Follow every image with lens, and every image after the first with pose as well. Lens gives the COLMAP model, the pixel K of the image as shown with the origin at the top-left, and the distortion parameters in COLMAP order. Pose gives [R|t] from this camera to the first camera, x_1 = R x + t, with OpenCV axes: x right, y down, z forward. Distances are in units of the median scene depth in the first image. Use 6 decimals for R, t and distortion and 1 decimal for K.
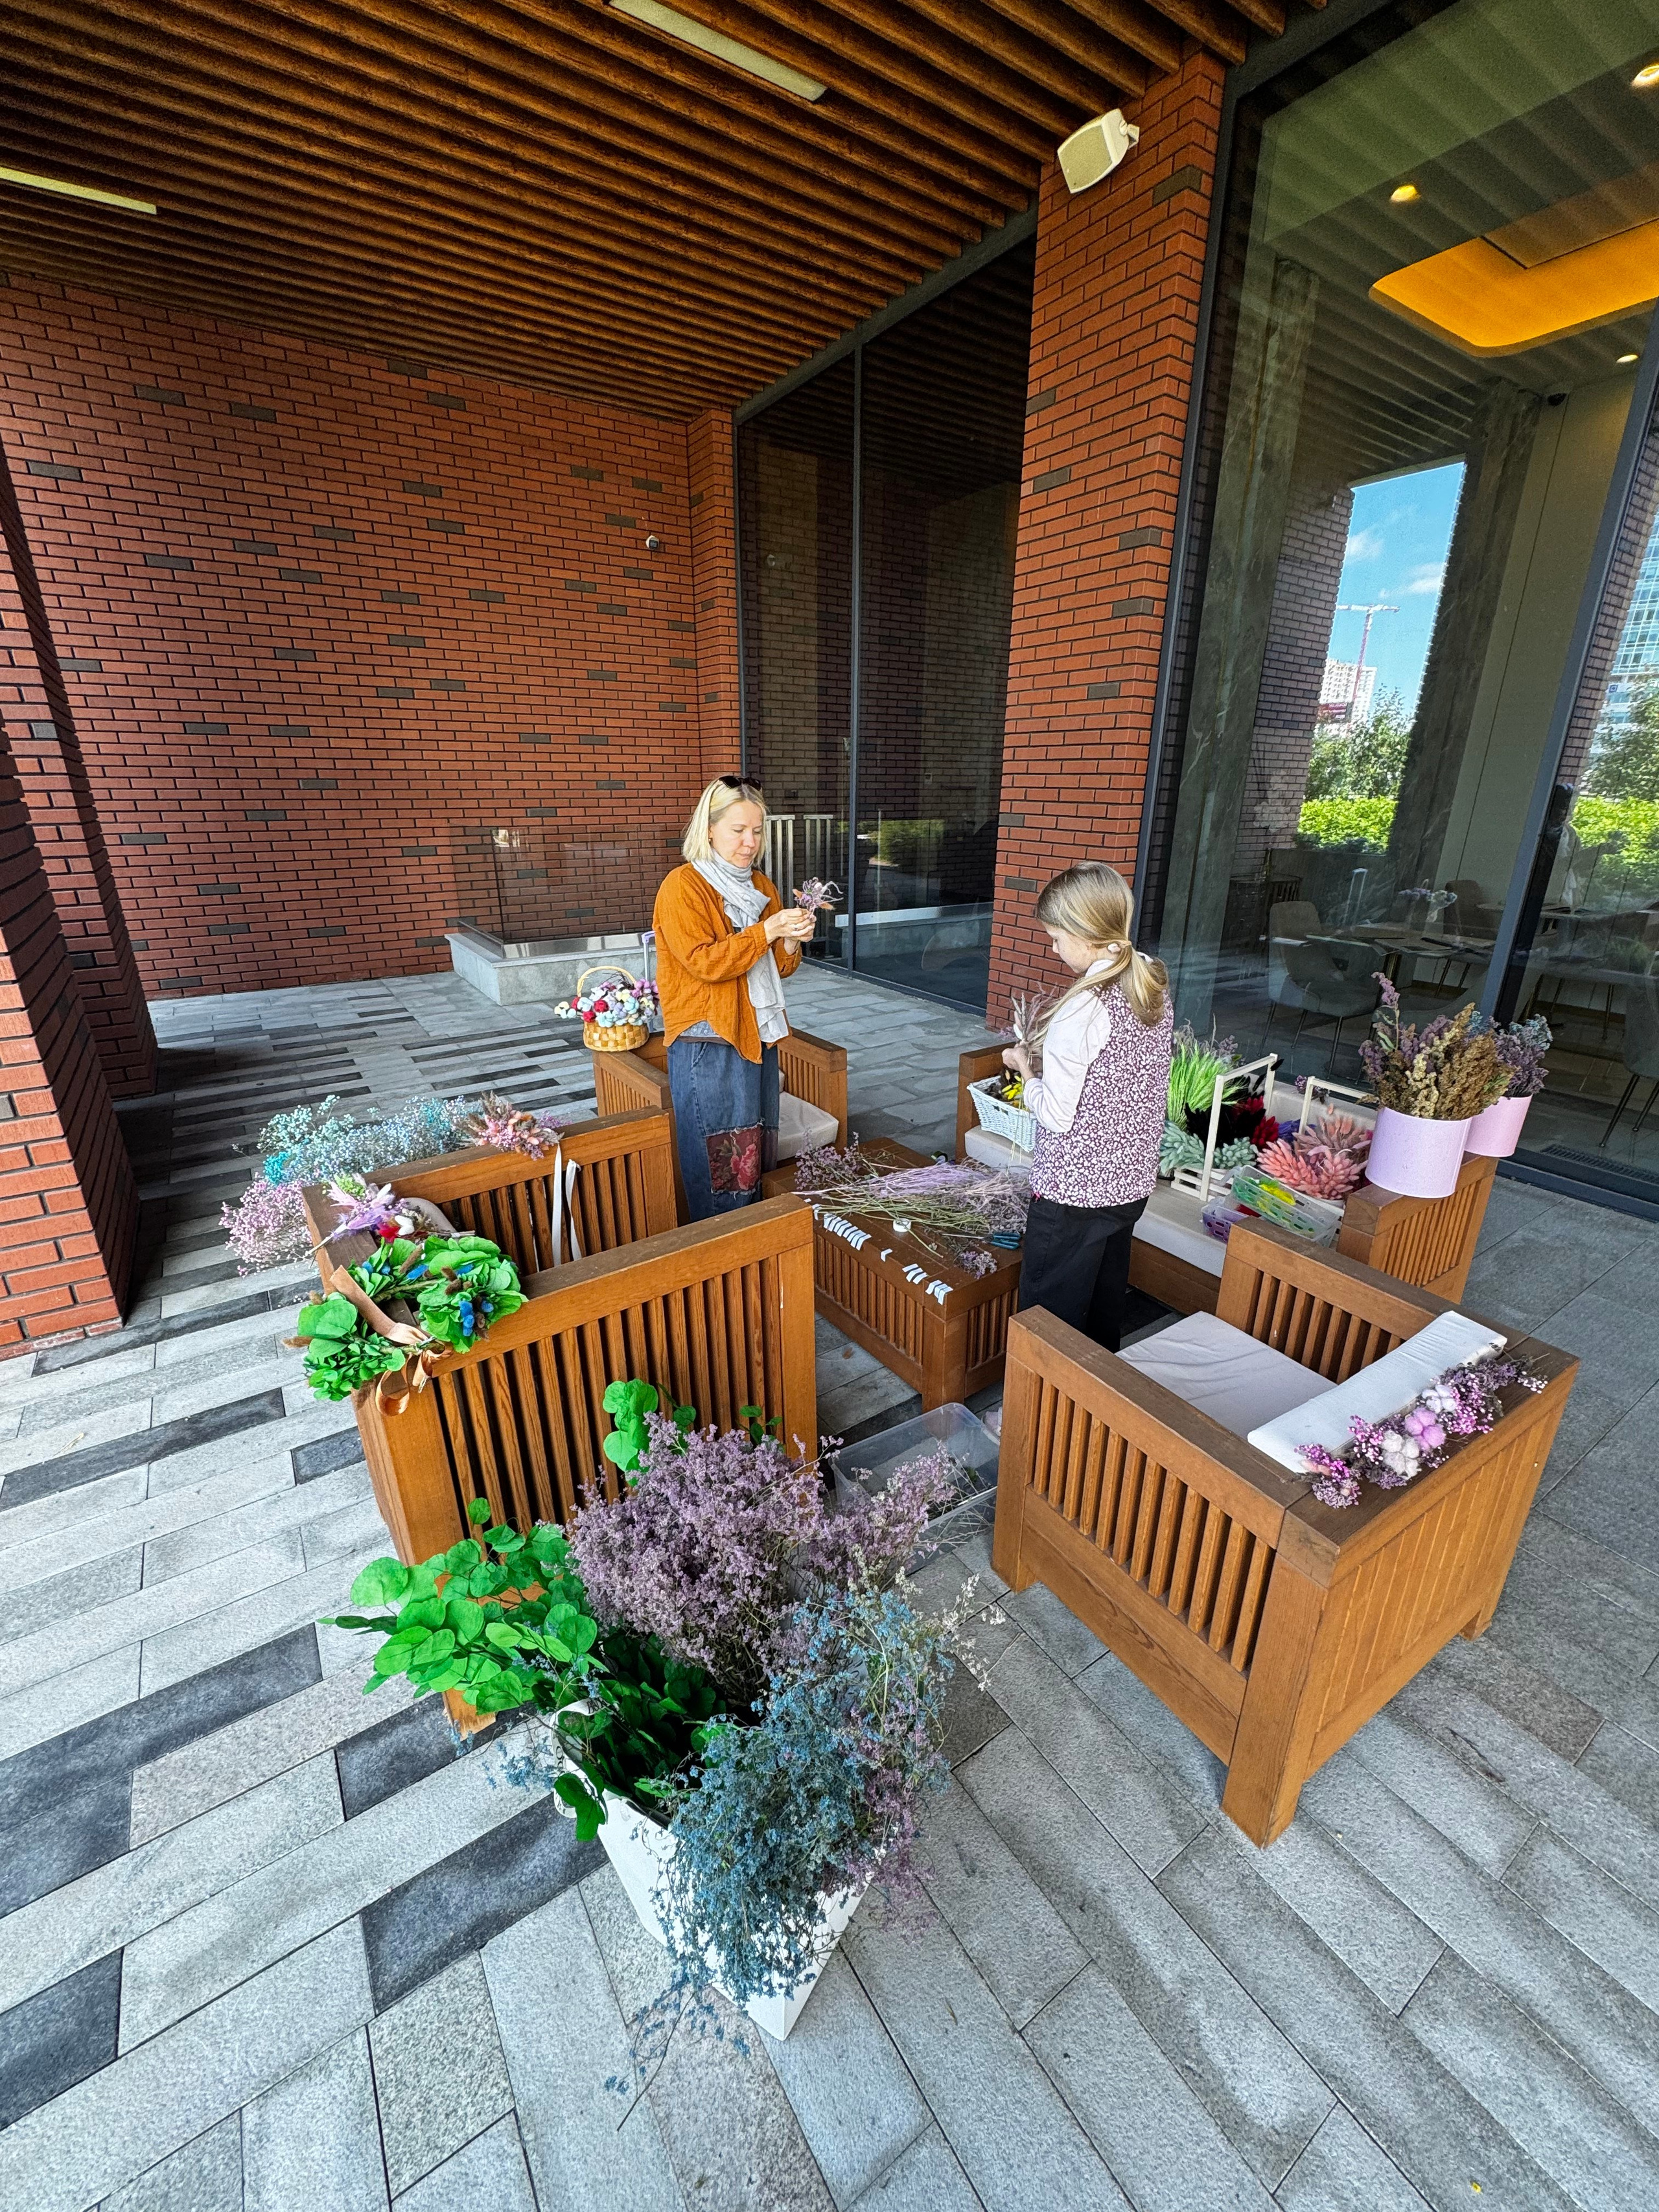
lens RADIAL K [[900.5, 0, 824.9], [0, 900.5, 1103.9], [0, 0, 1]] dist [-0.003347, 0.001260]
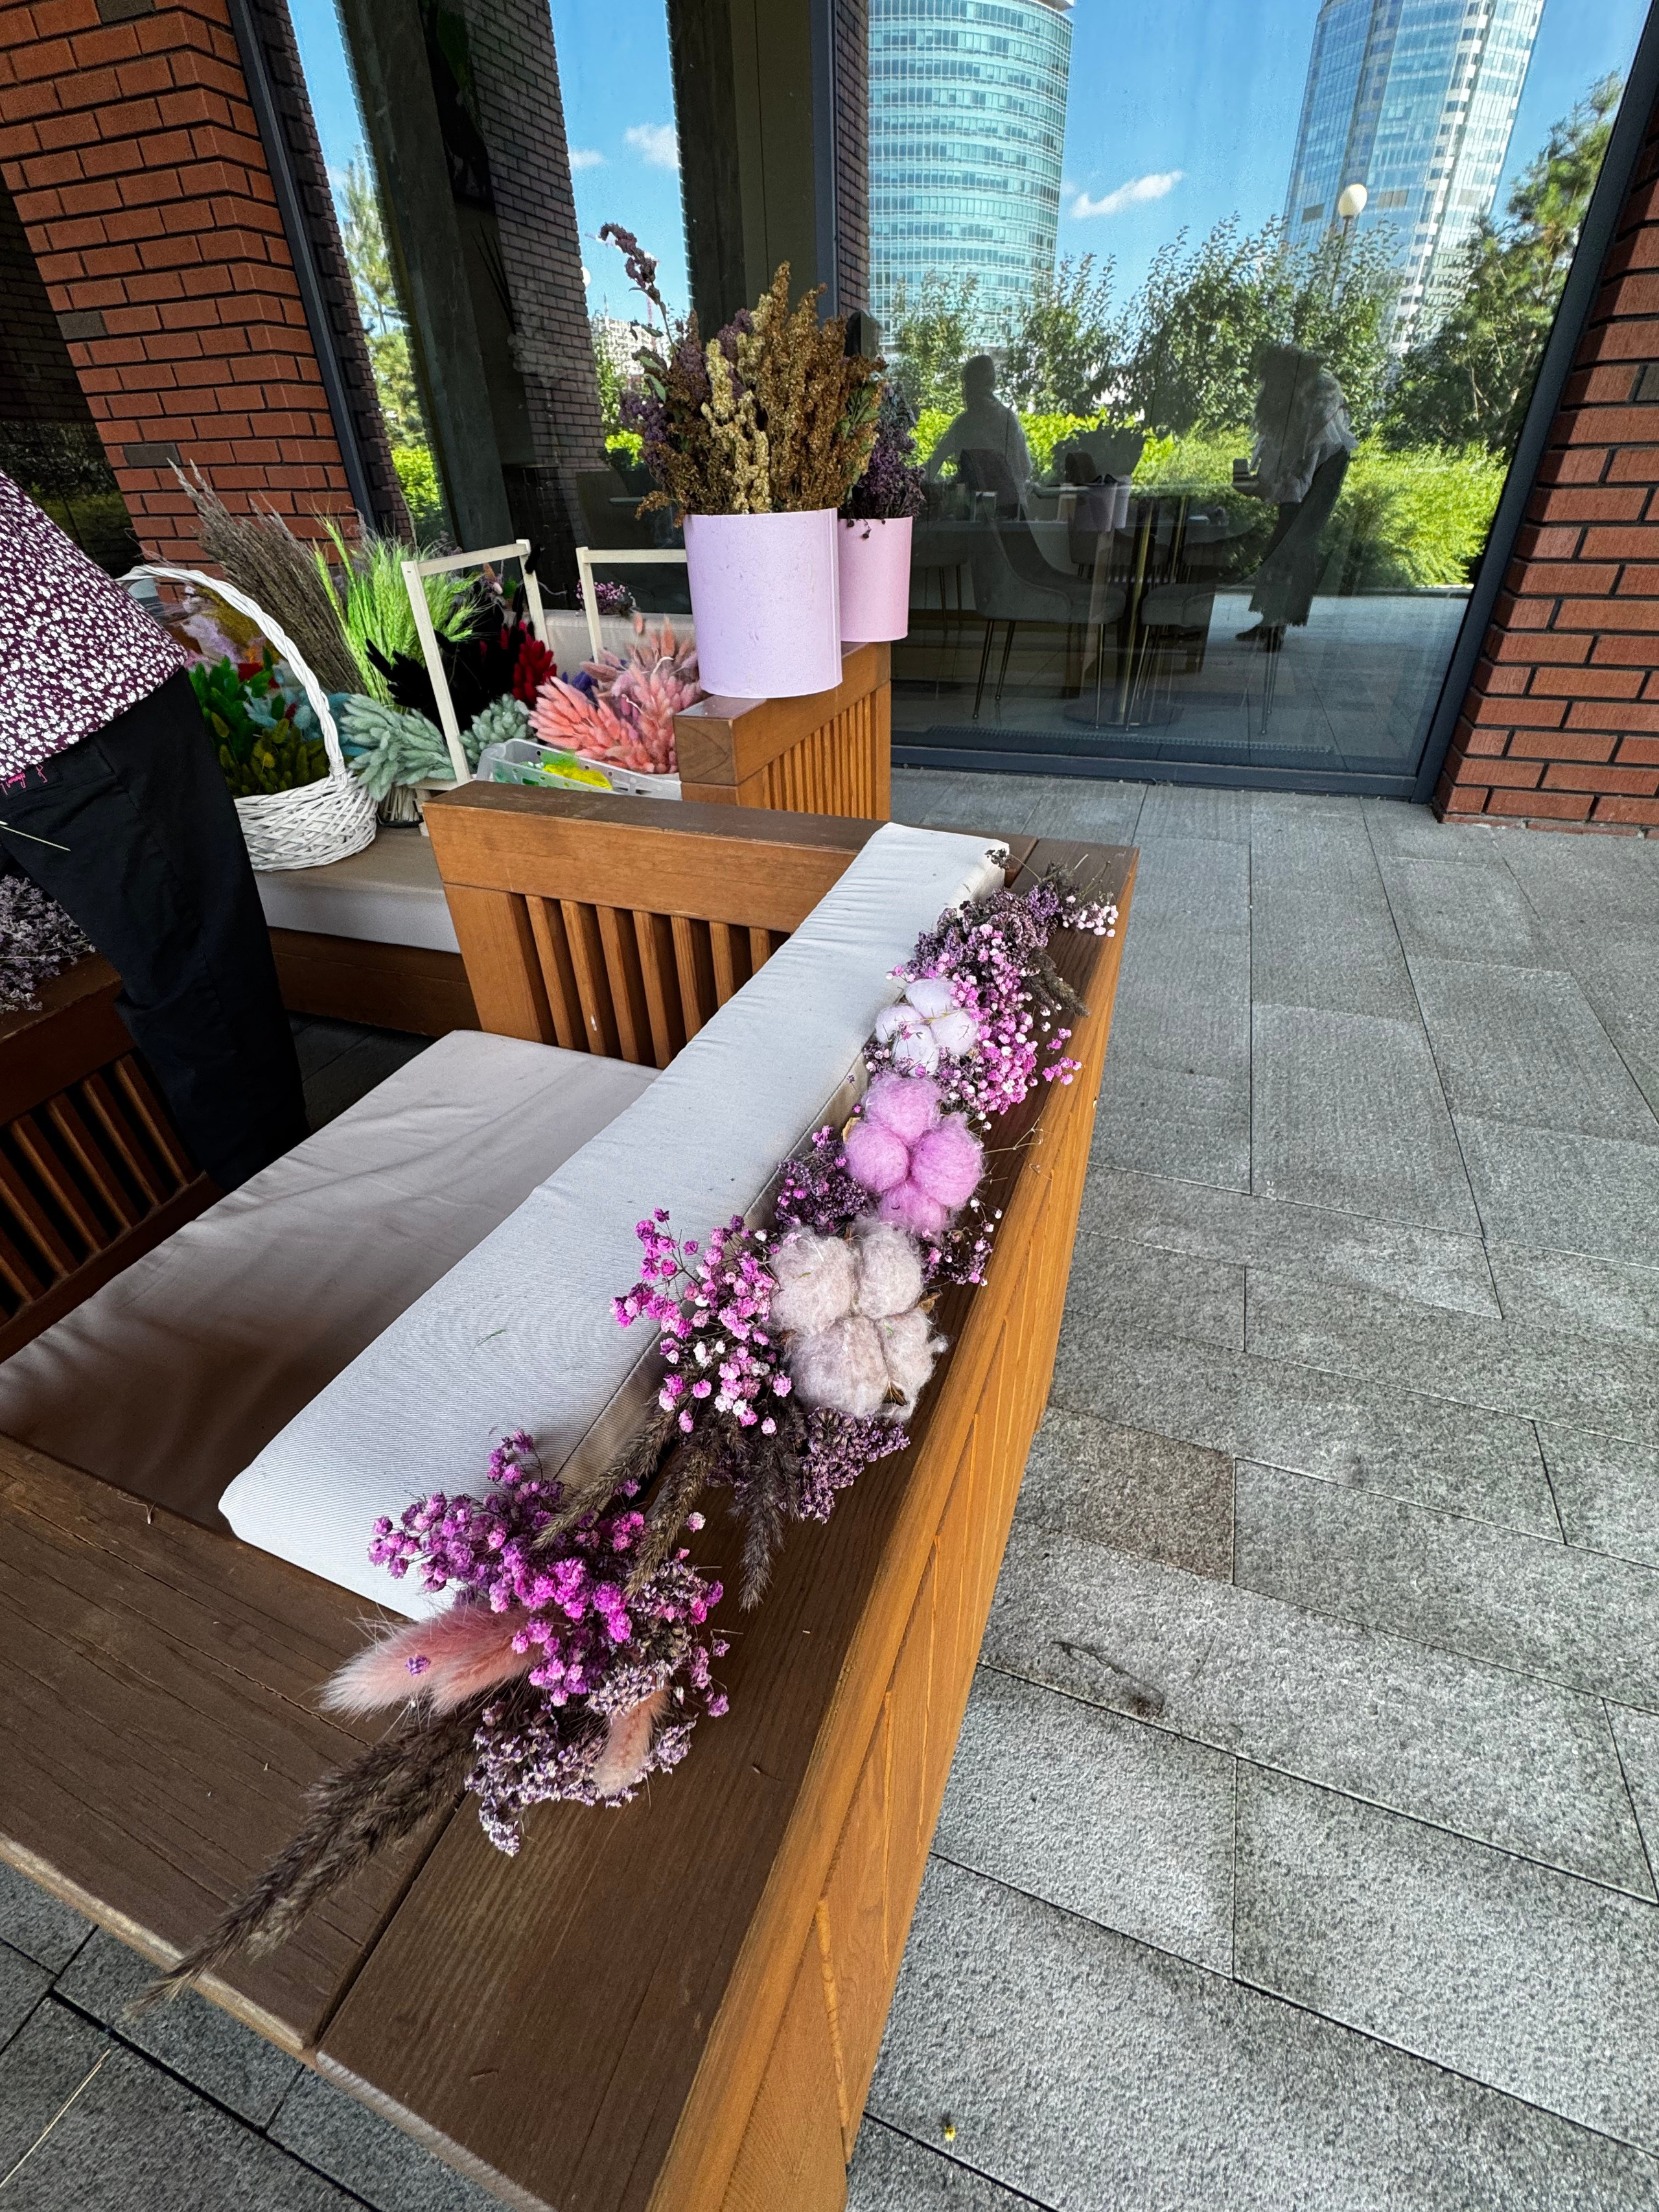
lens RADIAL K [[933.2, 0, 835.4], [0, 933.2, 1102.9], [0, 0, 1]] dist [-0.003140, 0.001484]
pose [[0.802008, -0.351821, 0.482707, 0.345306], [0.227421, 0.927119, 0.297875, 0.173912], [-0.552325, -0.129120, 0.823568, 0.521879]]
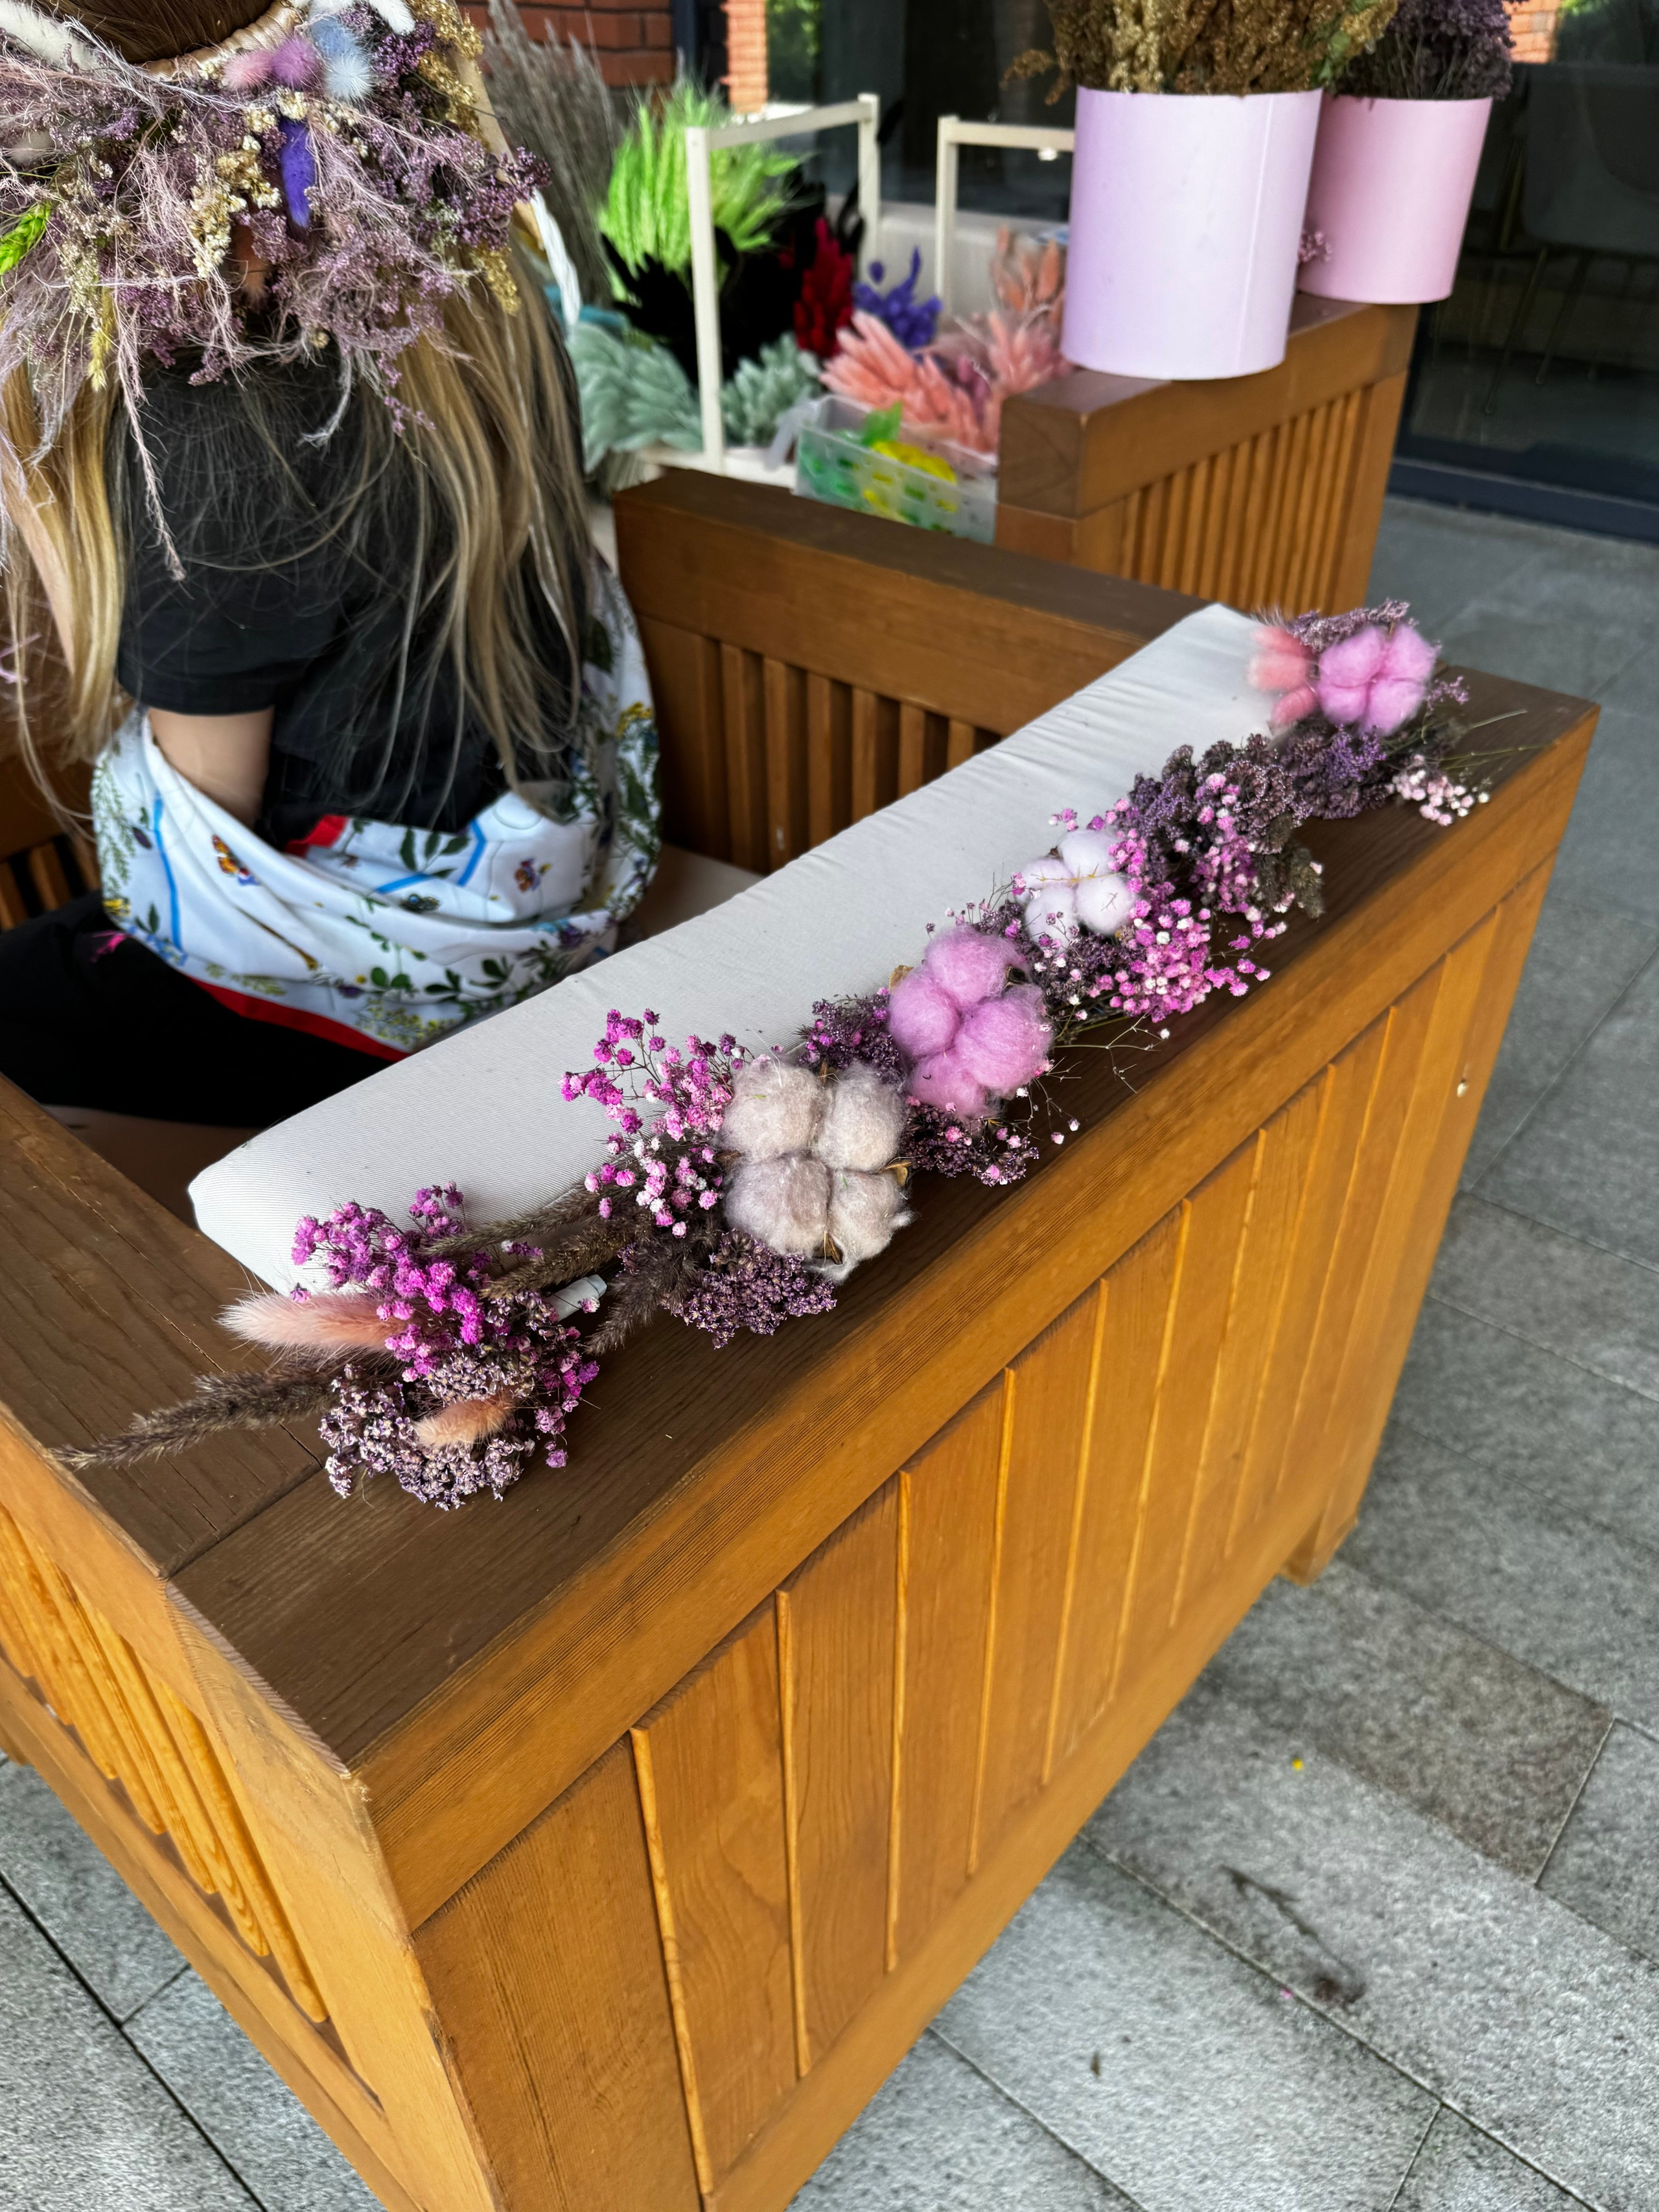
lens RADIAL K [[1585.9, 0, 836.6], [0, 1585.9, 1113.4], [0, 0, 1]] dist [0.026464, -0.033711]
pose [[0.955643, -0.177290, 0.235191, 0.357129], [0.102332, 0.948654, 0.299306, 0.175189], [-0.276178, -0.261962, 0.924717, 0.431381]]
